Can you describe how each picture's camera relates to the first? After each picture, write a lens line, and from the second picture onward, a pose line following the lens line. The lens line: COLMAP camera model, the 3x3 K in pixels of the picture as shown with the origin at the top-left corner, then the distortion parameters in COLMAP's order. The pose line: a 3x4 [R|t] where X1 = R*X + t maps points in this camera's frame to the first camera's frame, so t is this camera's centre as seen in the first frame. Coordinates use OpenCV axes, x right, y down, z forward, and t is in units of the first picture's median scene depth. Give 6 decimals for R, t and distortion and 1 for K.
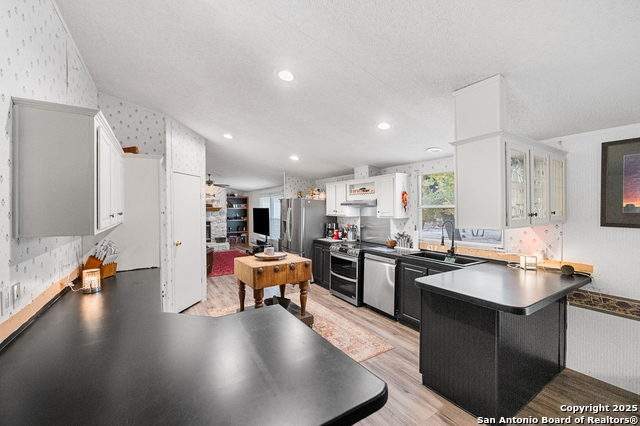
lens RADIAL K [[258.3, 0, 316.5], [0, 258.3, 210.2], [0, 0, 1]] dist [-0.001631, -0.000267]
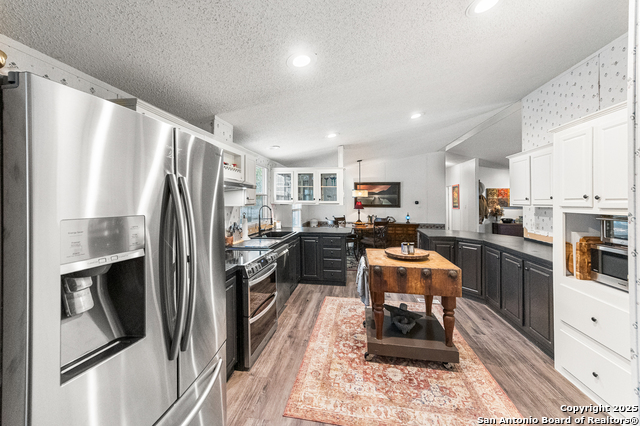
lens RADIAL K [[254.0, 0, 307.4], [0, 254.0, 199.0], [0, 0, 1]] dist [0.000507, 0.000014]
pose [[-0.717452, 0.004503, 0.696593, -0.369696], [0.003351, 0.999990, -0.003013, 0.010881], [-0.696600, 0.000172, -0.717460, 1.320782]]
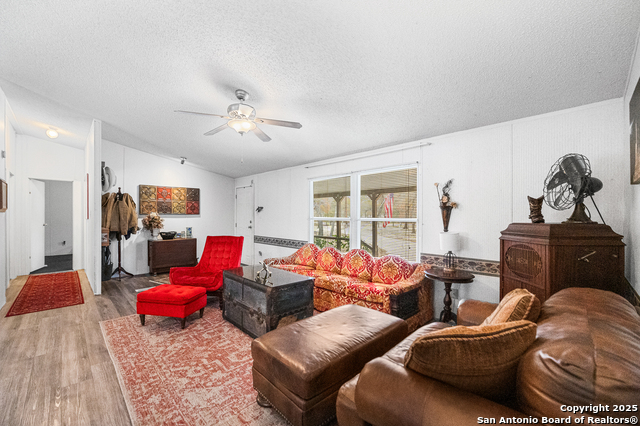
lens RADIAL K [[263.2, 0, 307.0], [0, 263.2, 214.6], [0, 0, 1]] dist [0.000147, -0.000009]
pose [[-0.983249, 0.003653, -0.182229, -0.553451], [0.002511, 0.999976, 0.006501, 0.064402], [0.182248, 0.005935, -0.983235, 0.302242]]
